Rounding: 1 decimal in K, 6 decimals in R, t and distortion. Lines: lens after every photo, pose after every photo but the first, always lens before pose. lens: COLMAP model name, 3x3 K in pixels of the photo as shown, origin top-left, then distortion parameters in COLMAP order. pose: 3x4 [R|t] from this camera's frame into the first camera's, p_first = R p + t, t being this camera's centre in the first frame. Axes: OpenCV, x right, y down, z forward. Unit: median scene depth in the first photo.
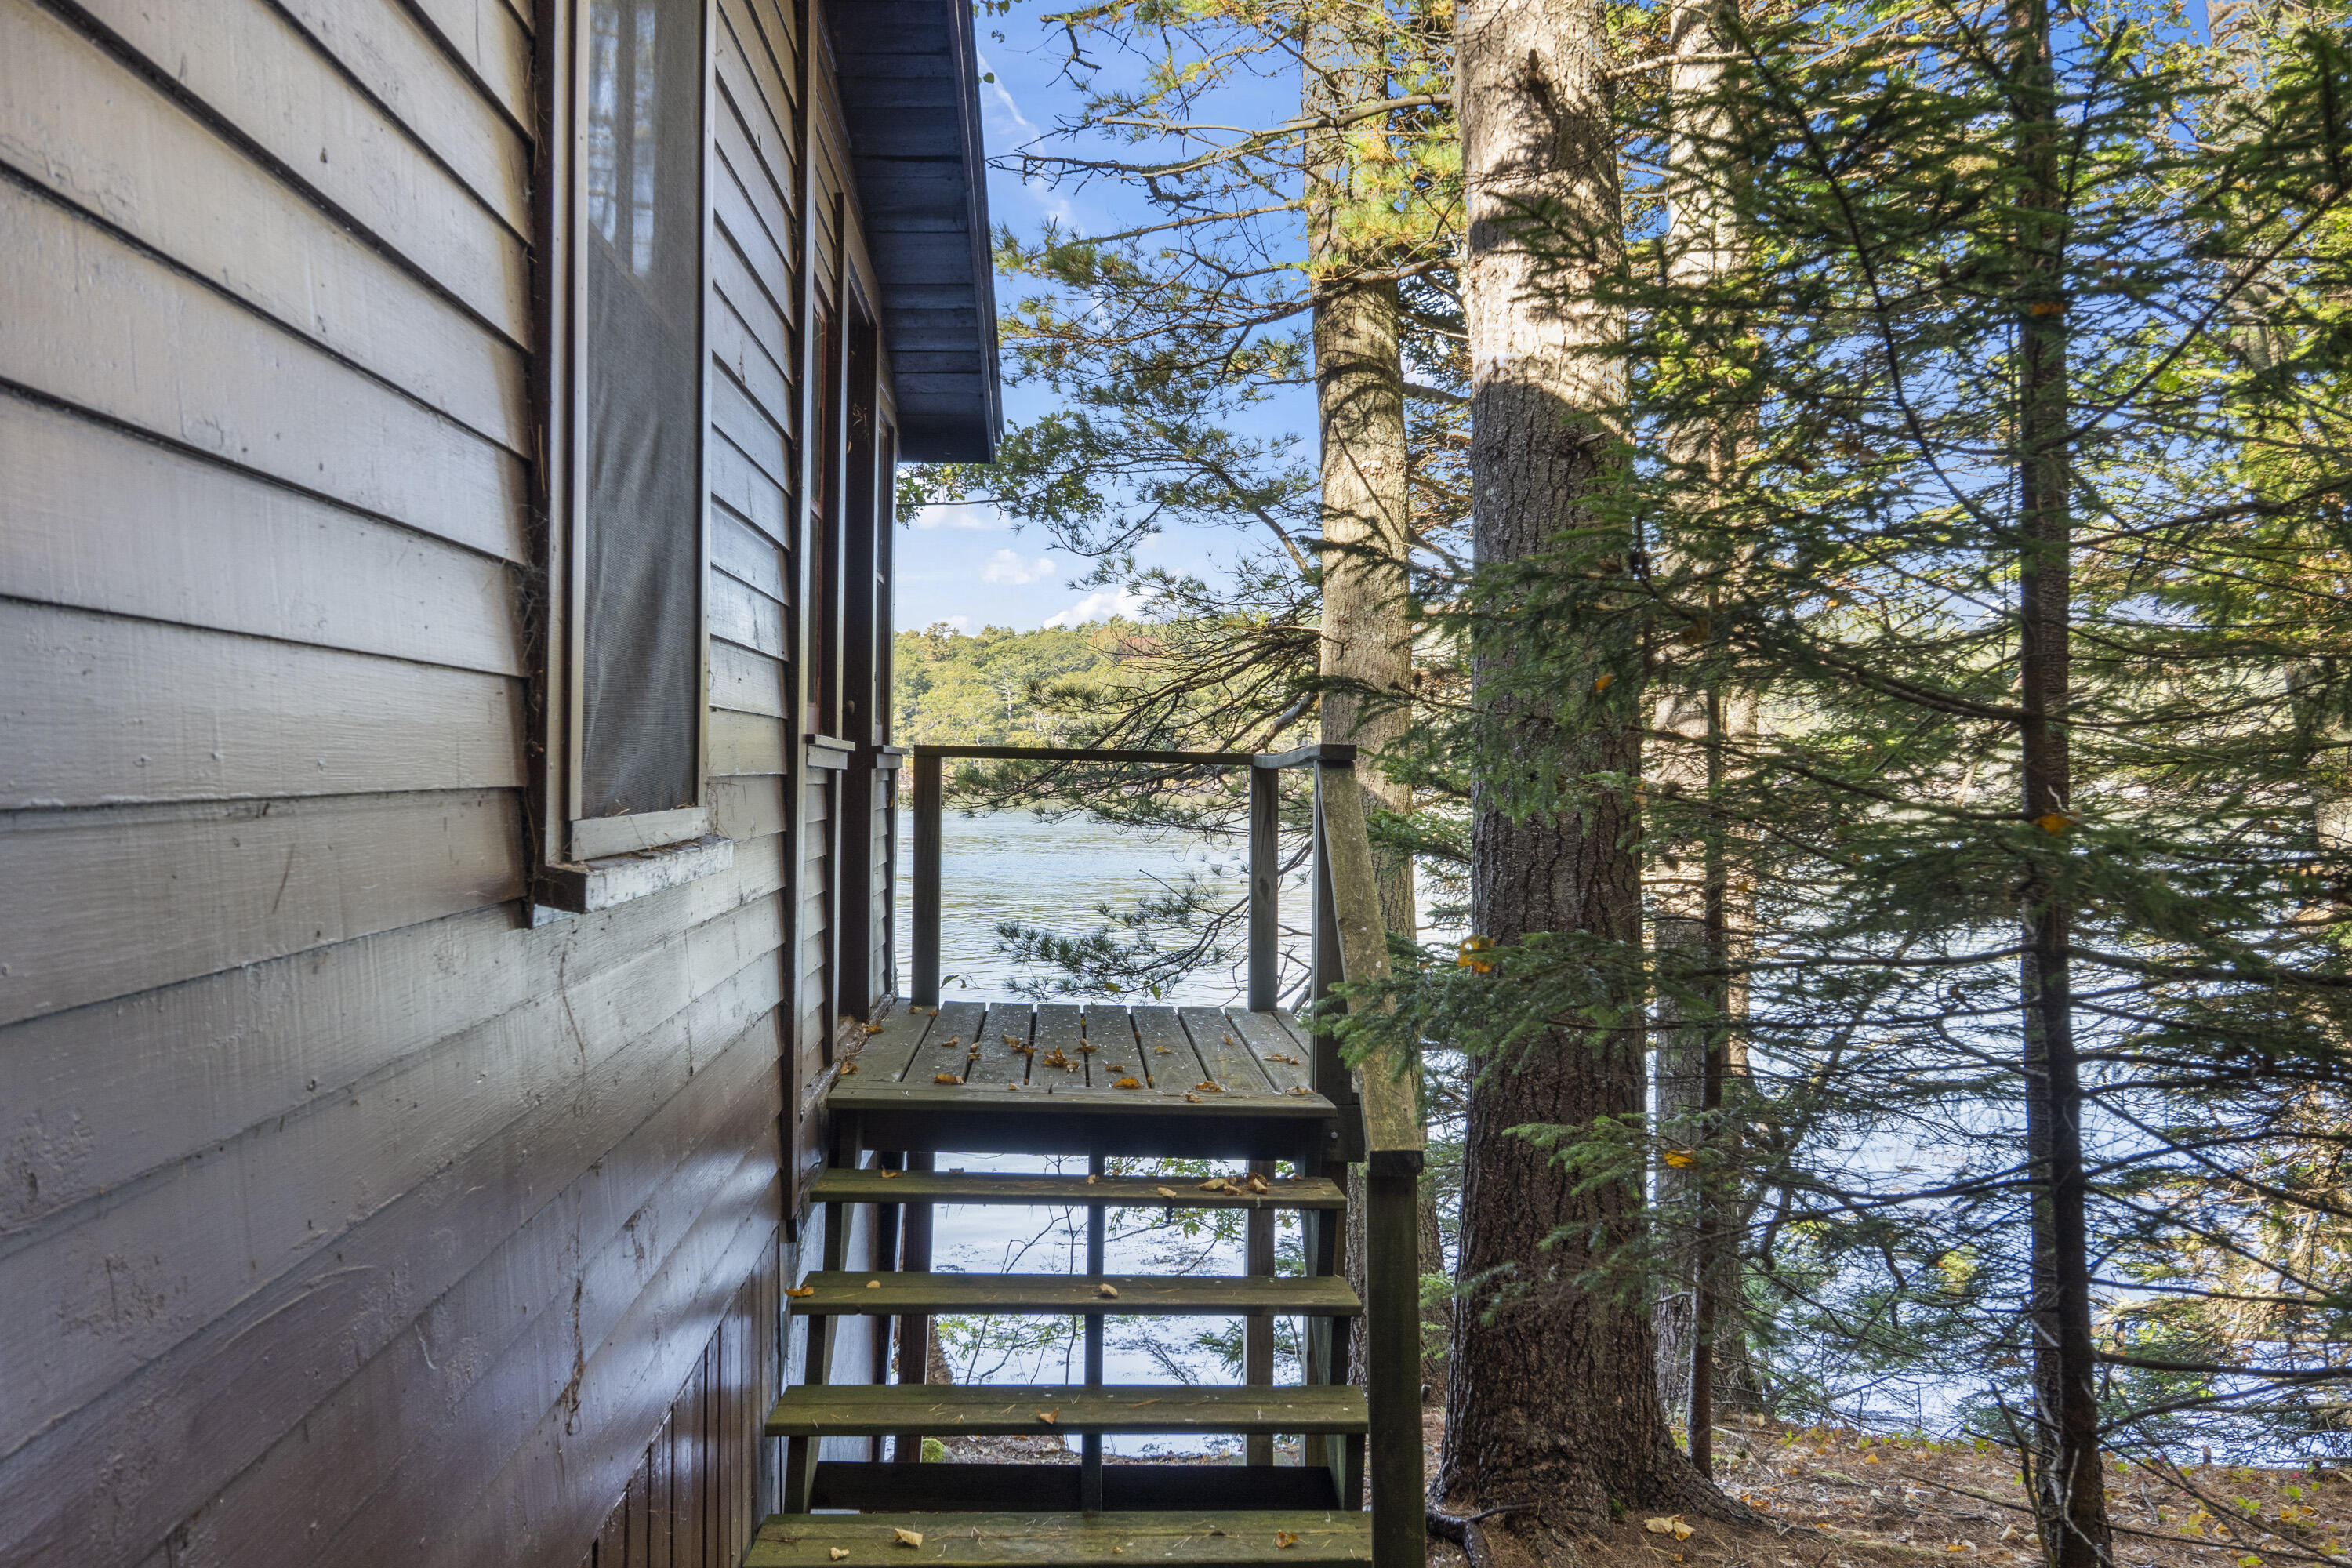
lens RADIAL K [[2019.7, 0, 1176.0], [0, 2019.7, 784.0], [0, 0, 1]] dist [0.000248, -0.000009]
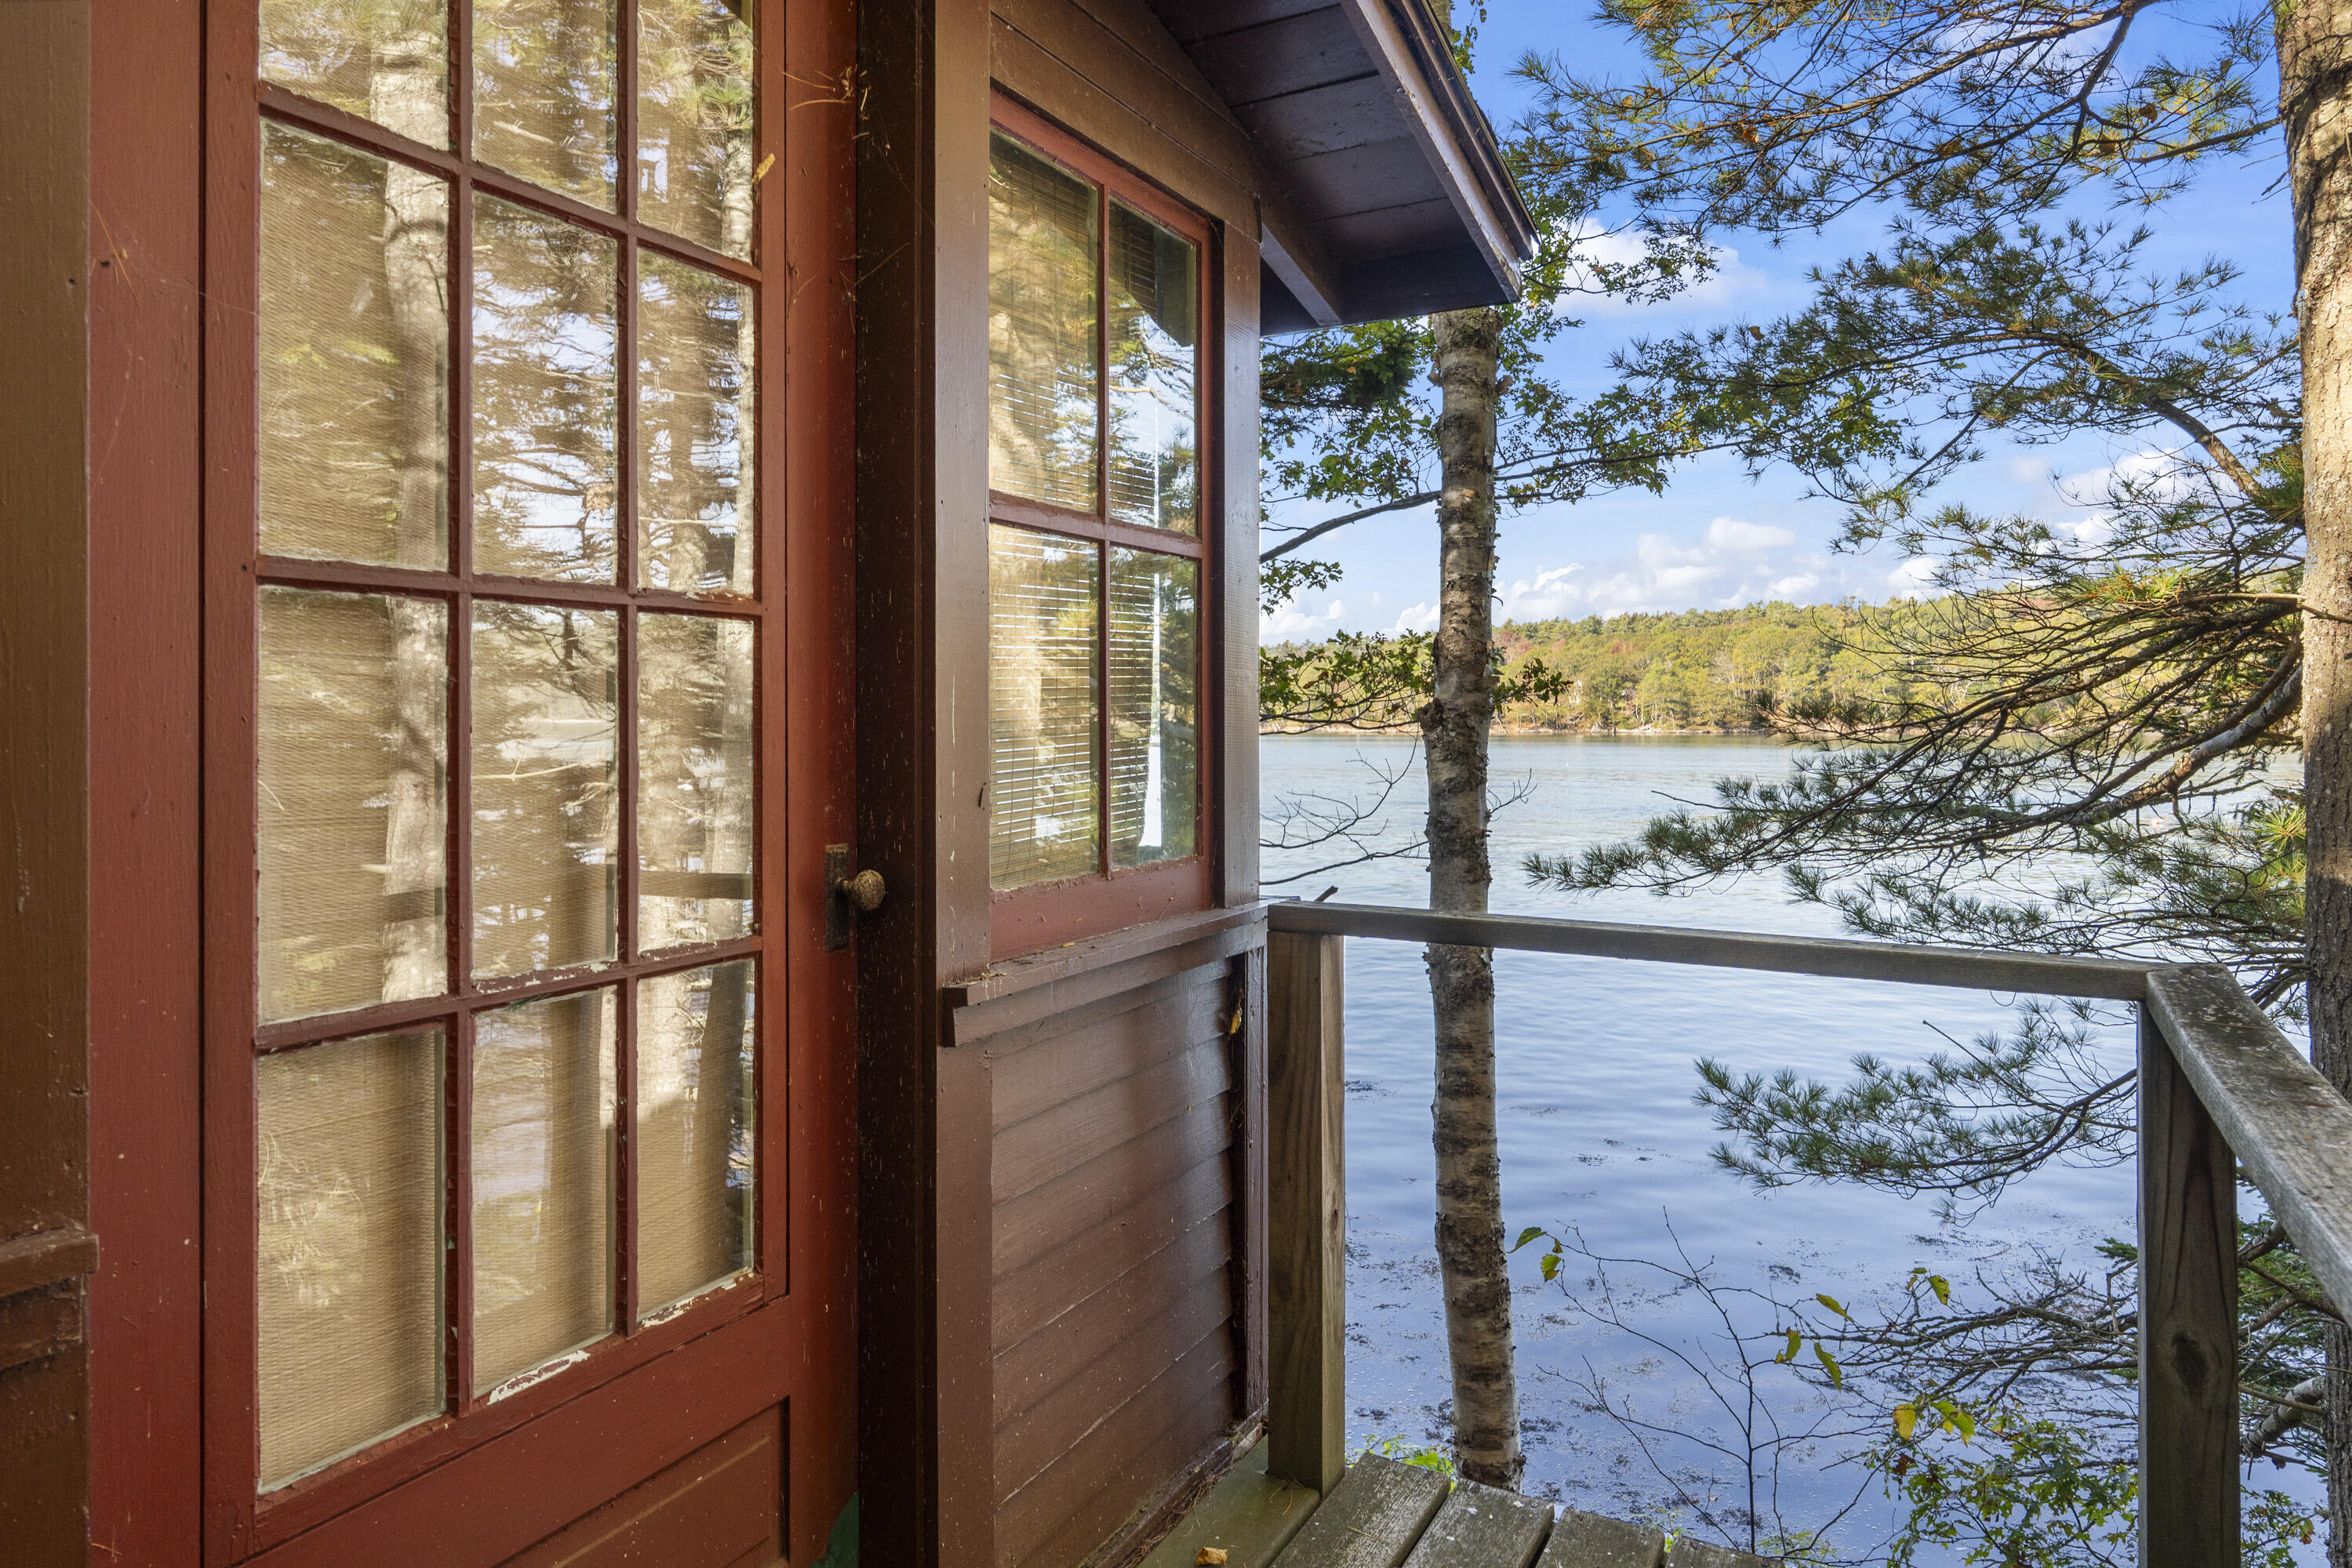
lens RADIAL K [[1503.8, 0, 1173.5], [0, 1503.8, 714.9], [0, 0, 1]] dist [-0.005287, -0.001057]
pose [[0.856440, -0.012492, -0.516096, 0.020348], [0.007966, 0.999908, -0.010984, -0.040659], [0.516185, 0.005296, 0.856461, 0.478918]]
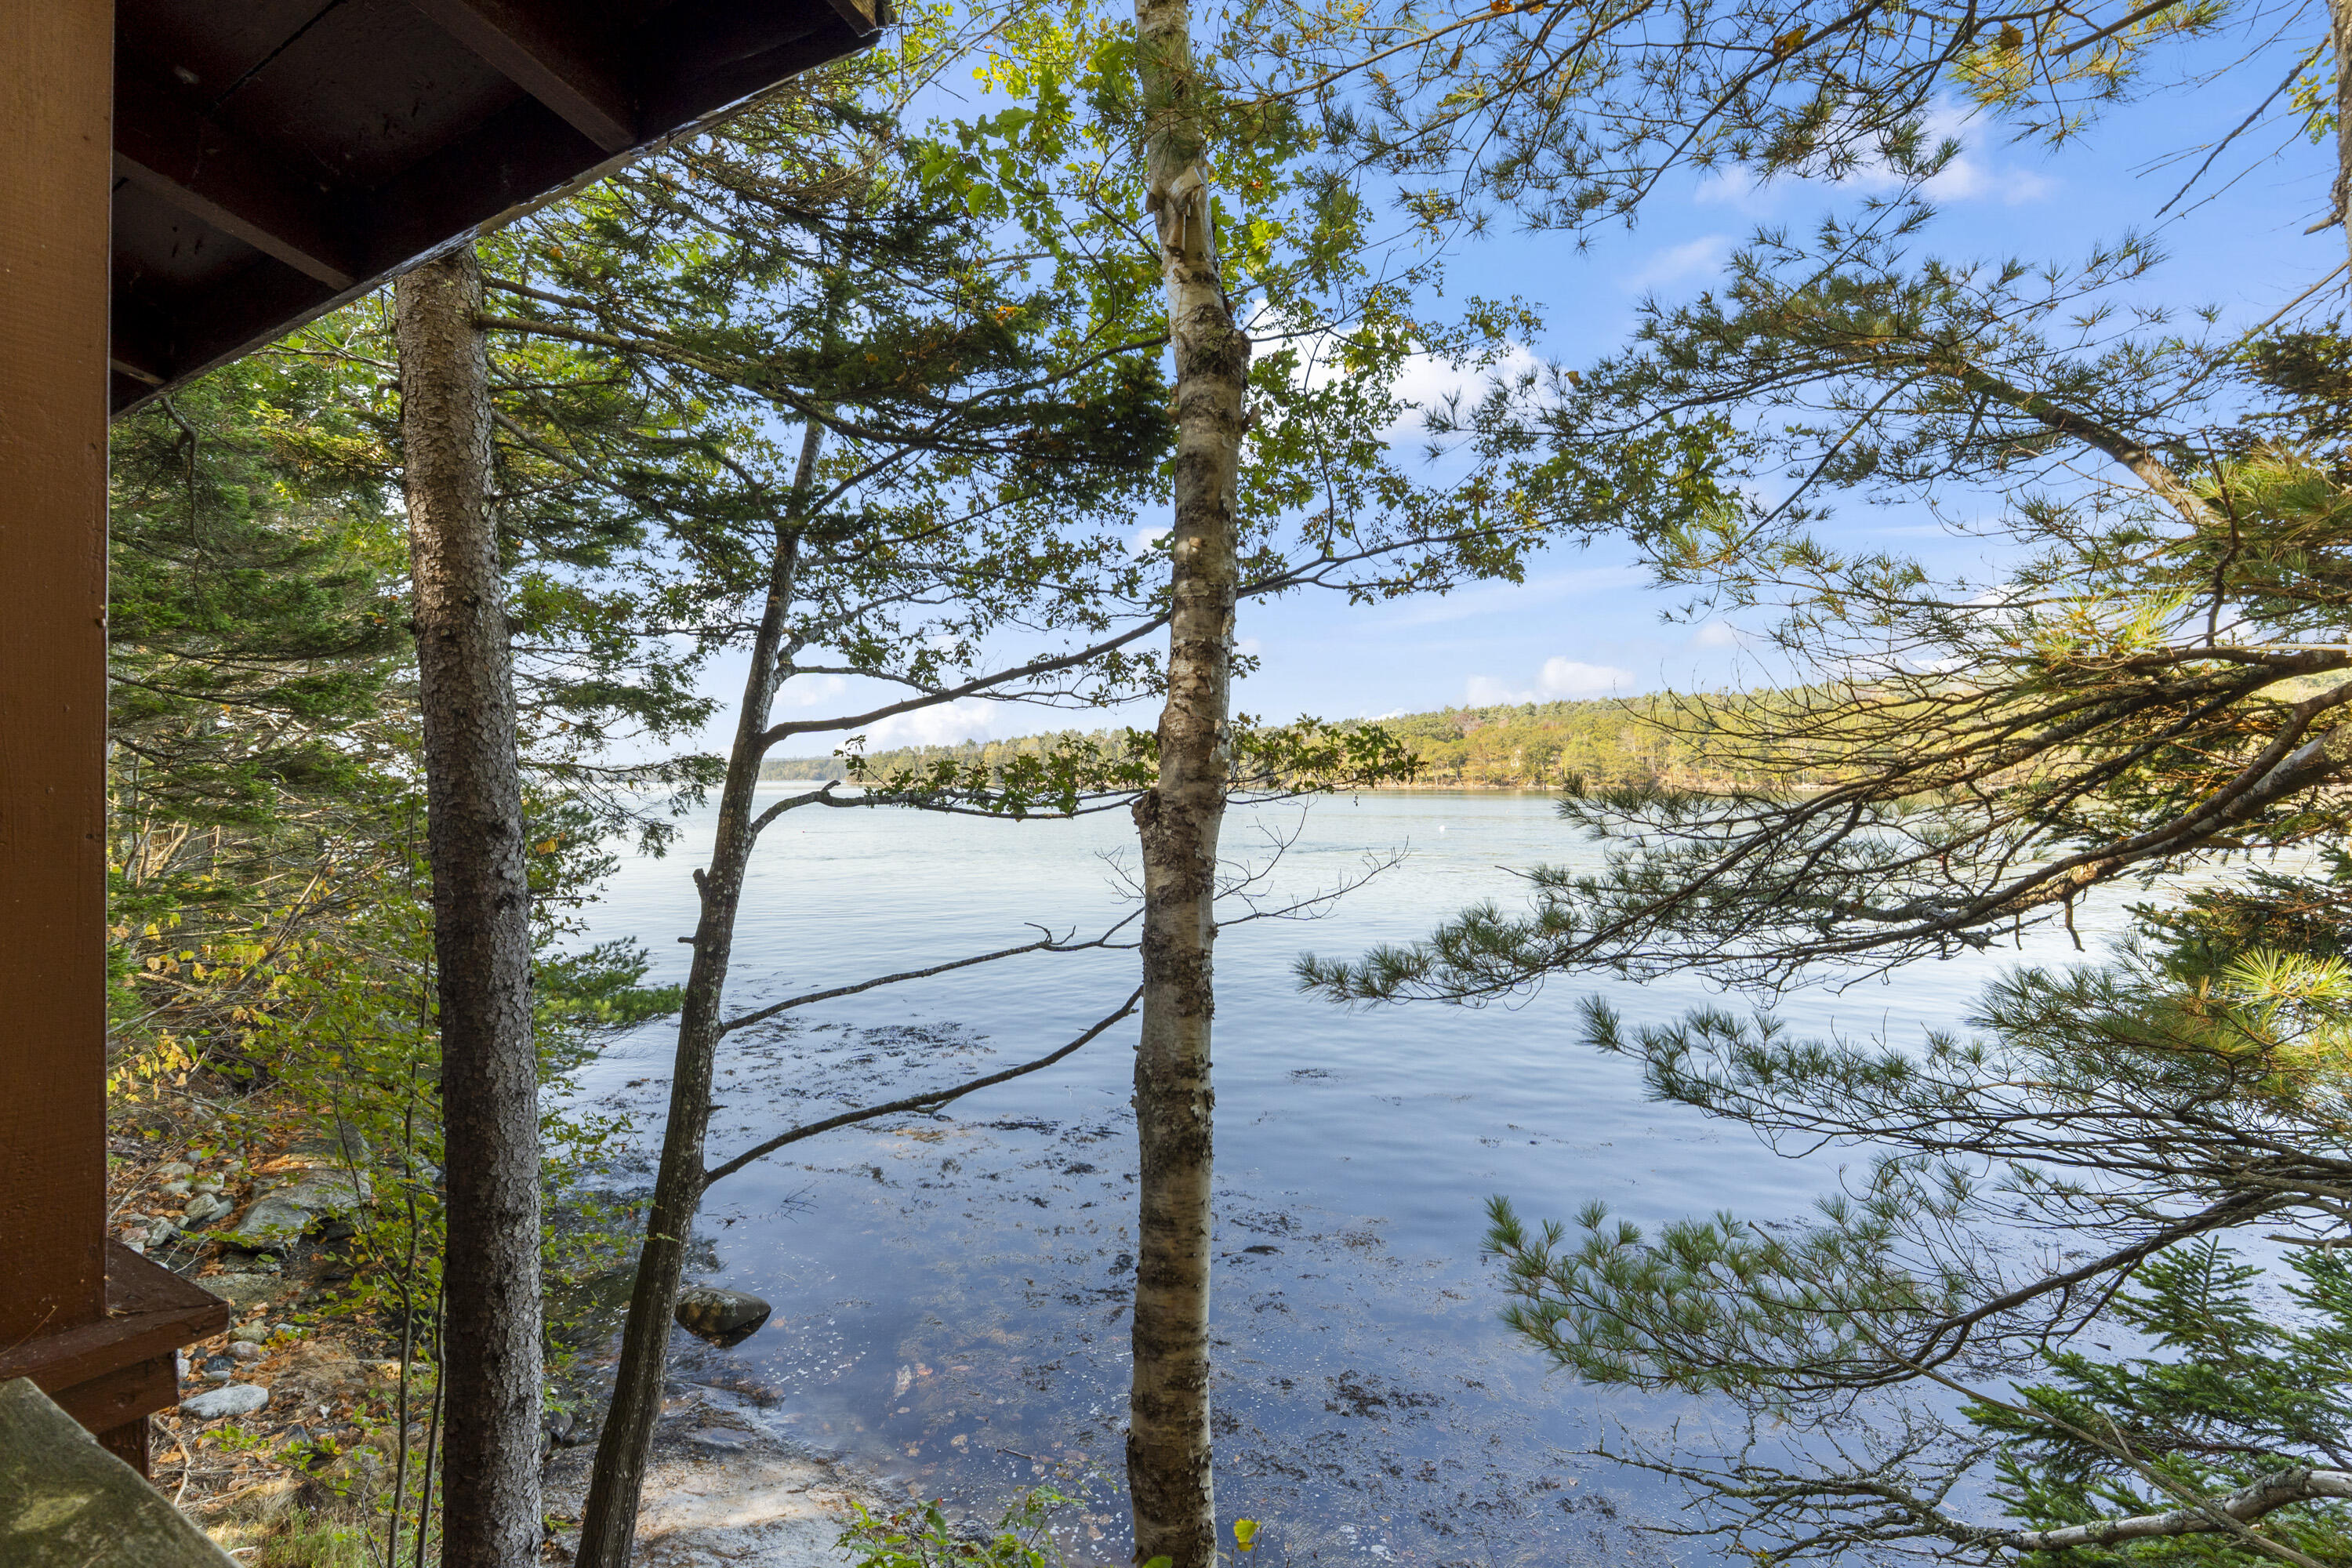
lens RADIAL K [[1060.8, 0, 1176.0], [0, 1060.8, 784.0], [0, 0, 1]] dist [0.002417, -0.007834]
pose [[0.827797, -0.005948, -0.560996, 0.008644], [0.006260, 0.999979, -0.001365, -0.050528], [0.560993, -0.002382, 0.827817, 0.686628]]
